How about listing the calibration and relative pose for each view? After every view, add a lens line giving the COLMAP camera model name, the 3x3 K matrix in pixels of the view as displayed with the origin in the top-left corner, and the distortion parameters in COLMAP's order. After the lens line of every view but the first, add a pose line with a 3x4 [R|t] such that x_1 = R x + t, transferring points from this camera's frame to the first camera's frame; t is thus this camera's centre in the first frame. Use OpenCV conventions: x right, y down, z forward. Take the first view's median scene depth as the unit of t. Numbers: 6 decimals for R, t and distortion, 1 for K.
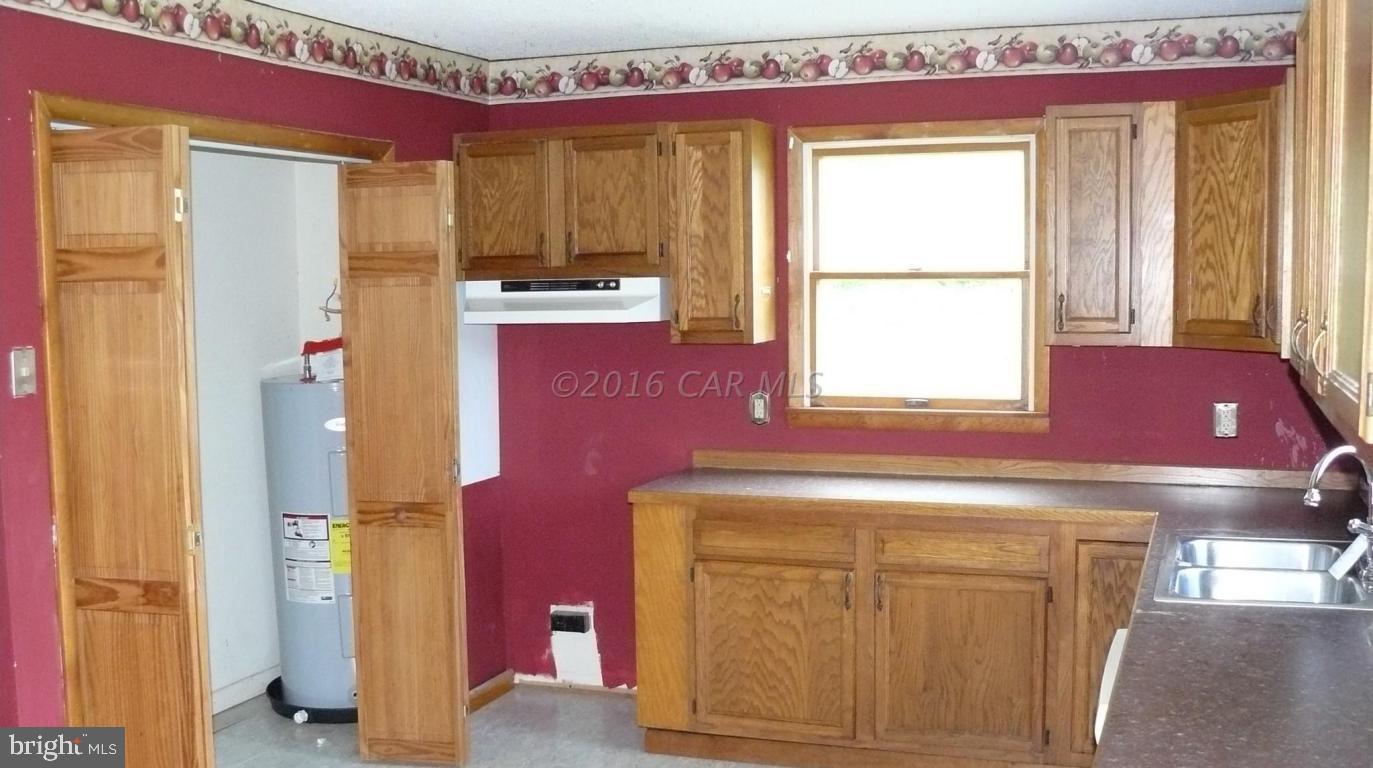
lens RADIAL K [[1483.5, 0, 686.9], [0, 1483.5, 386.6], [0, 0, 1]] dist [-0.129214, 0.000000]
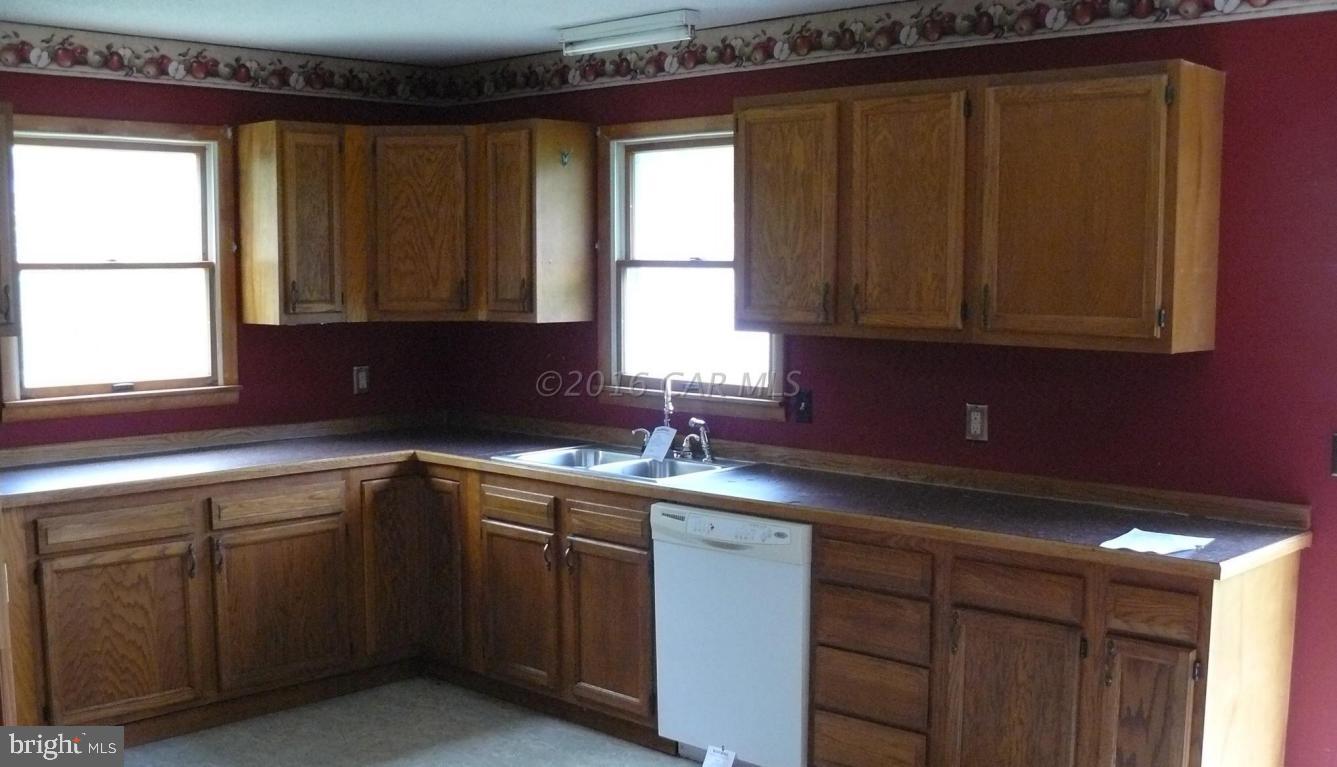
lens RADIAL K [[1467.9, 0, 666.1], [0, 1467.9, 384.2], [0, 0, 1]] dist [-0.097449, 0.000000]
pose [[0.402318, -0.064924, 0.913195, -0.688889], [0.064308, 0.997023, 0.042552, -0.010707], [-0.913239, 0.041606, 0.405295, 0.251019]]
